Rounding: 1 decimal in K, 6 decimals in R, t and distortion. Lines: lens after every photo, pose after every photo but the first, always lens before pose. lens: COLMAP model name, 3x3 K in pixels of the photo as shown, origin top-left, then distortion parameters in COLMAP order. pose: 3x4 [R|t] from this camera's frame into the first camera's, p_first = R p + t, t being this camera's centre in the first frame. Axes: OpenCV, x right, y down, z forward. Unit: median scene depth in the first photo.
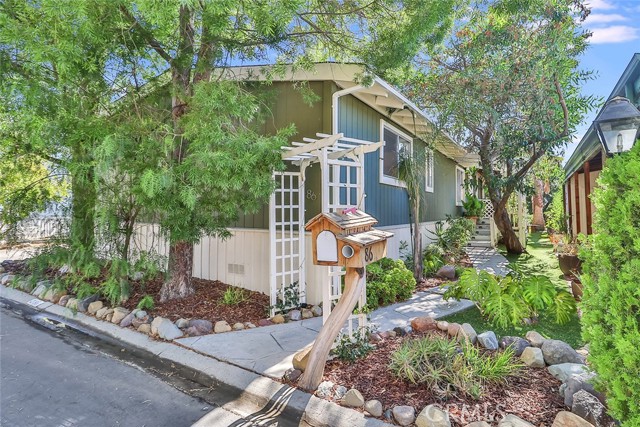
lens RADIAL K [[295.7, 0, 320.0], [0, 295.7, 213.5], [0, 0, 1]] dist [0.000297, 0.000349]
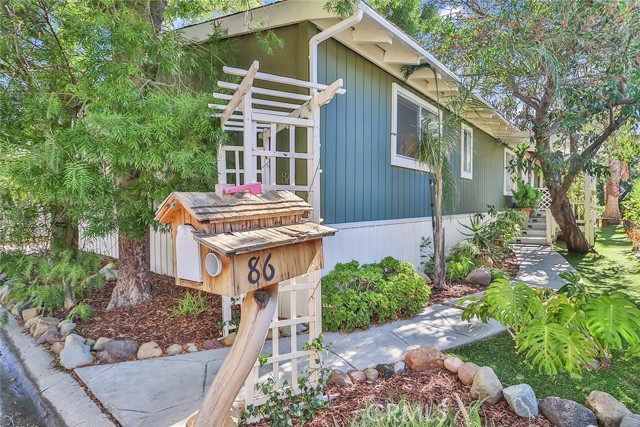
lens RADIAL K [[301.7, 0, 320.2], [0, 301.7, 221.3], [0, 0, 1]] dist [0.018143, -0.001031]
pose [[0.992285, -0.001750, -0.123968, 0.111837], [0.007584, 0.998885, 0.046602, 0.009209], [0.123749, -0.047182, 0.991191, 0.158673]]
